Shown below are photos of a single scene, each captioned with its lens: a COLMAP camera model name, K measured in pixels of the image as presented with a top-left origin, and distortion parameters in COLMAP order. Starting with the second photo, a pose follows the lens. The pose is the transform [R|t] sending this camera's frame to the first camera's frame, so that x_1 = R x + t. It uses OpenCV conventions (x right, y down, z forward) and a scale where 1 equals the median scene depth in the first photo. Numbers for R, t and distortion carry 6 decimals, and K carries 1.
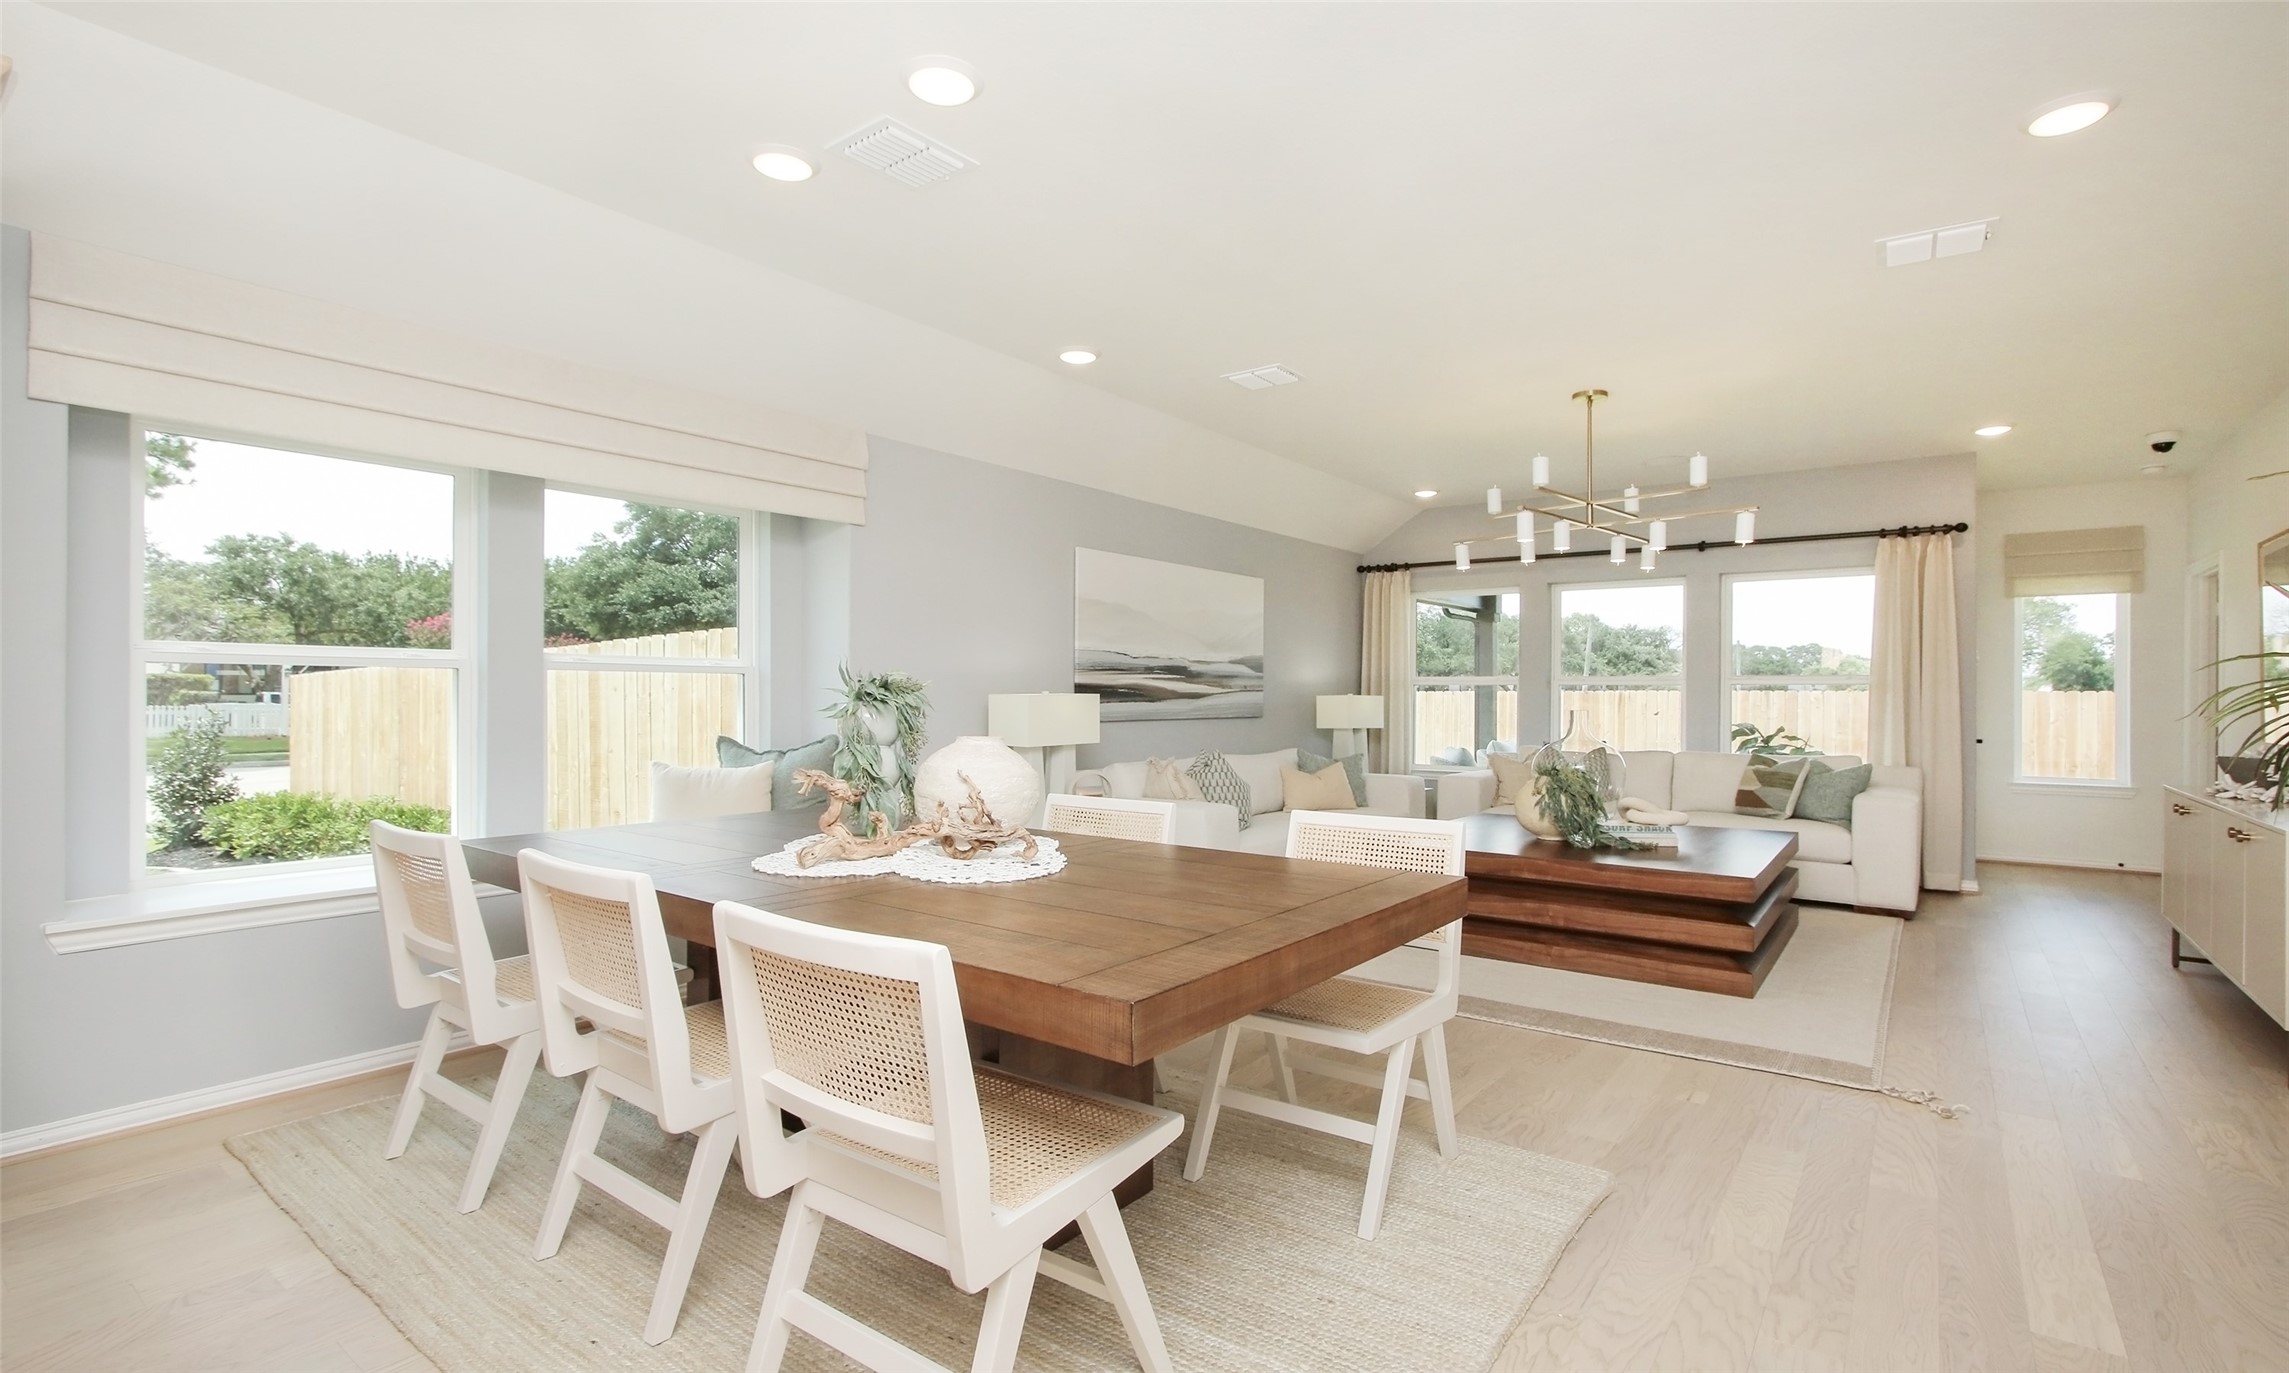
lens RADIAL K [[1058.4, 0, 1144.5], [0, 1058.4, 686.5], [0, 0, 1]] dist [-0.014955, 0.000225]
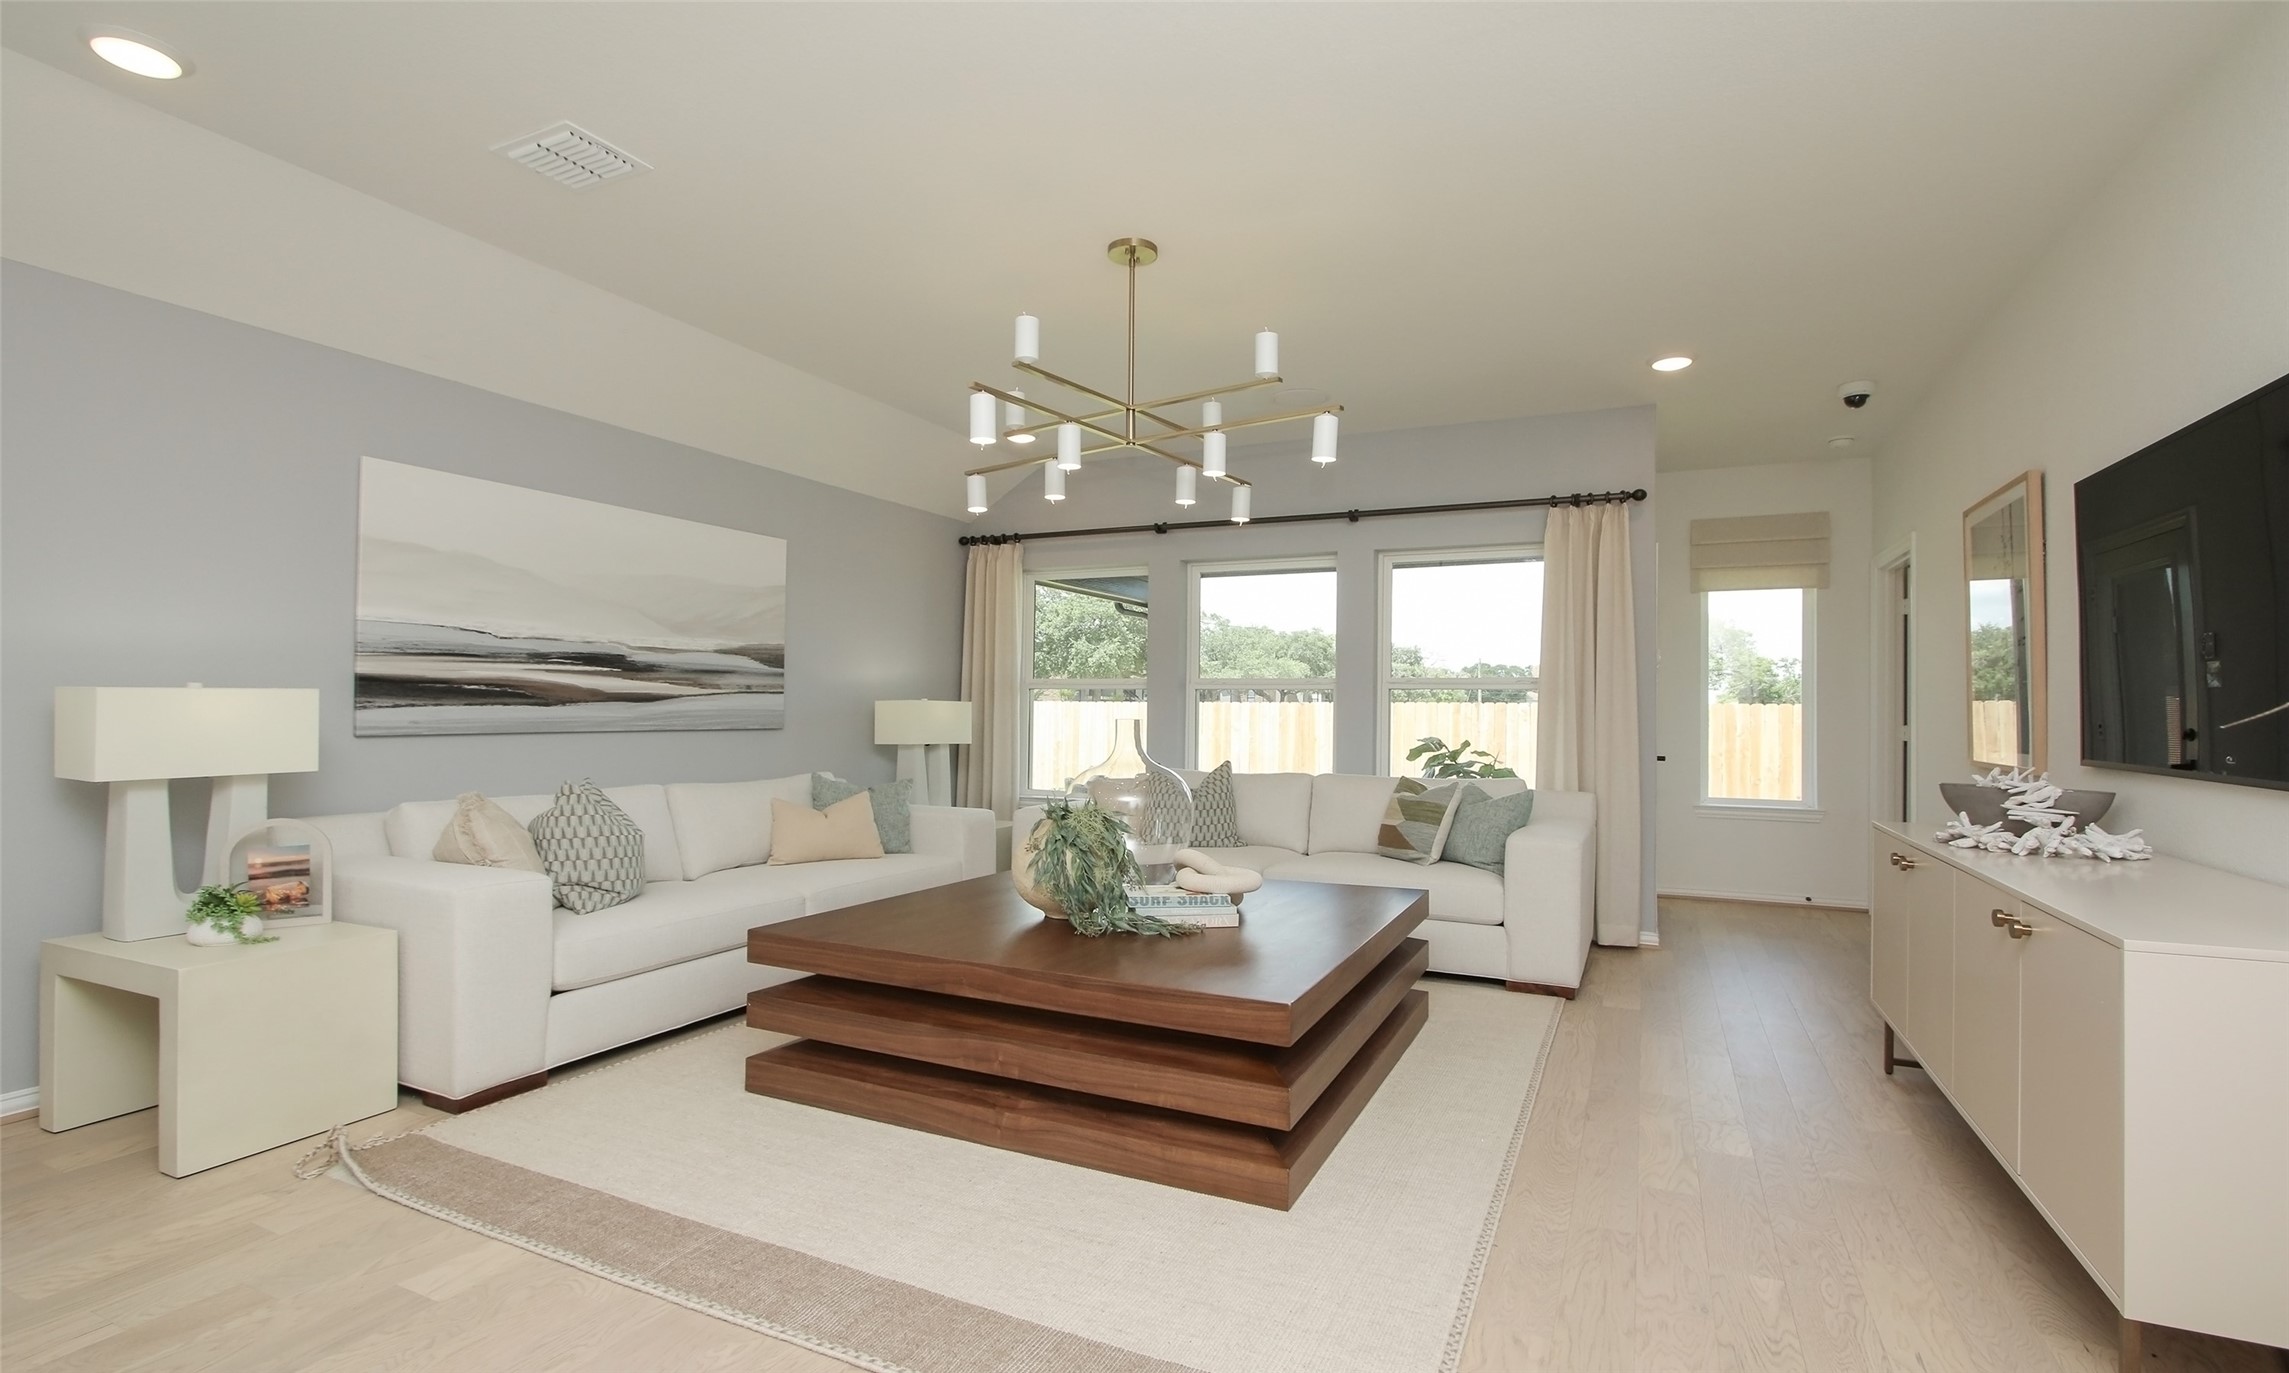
lens RADIAL K [[1058.4, 0, 1144.5], [0, 1058.4, 686.5], [0, 0, 1]] dist [-0.014955, 0.000225]
pose [[0.979902, 0.008183, 0.199313, 0.241402], [-0.005530, 0.999889, -0.013863, 0.009295], [-0.199404, 0.012482, 0.979838, 0.278024]]
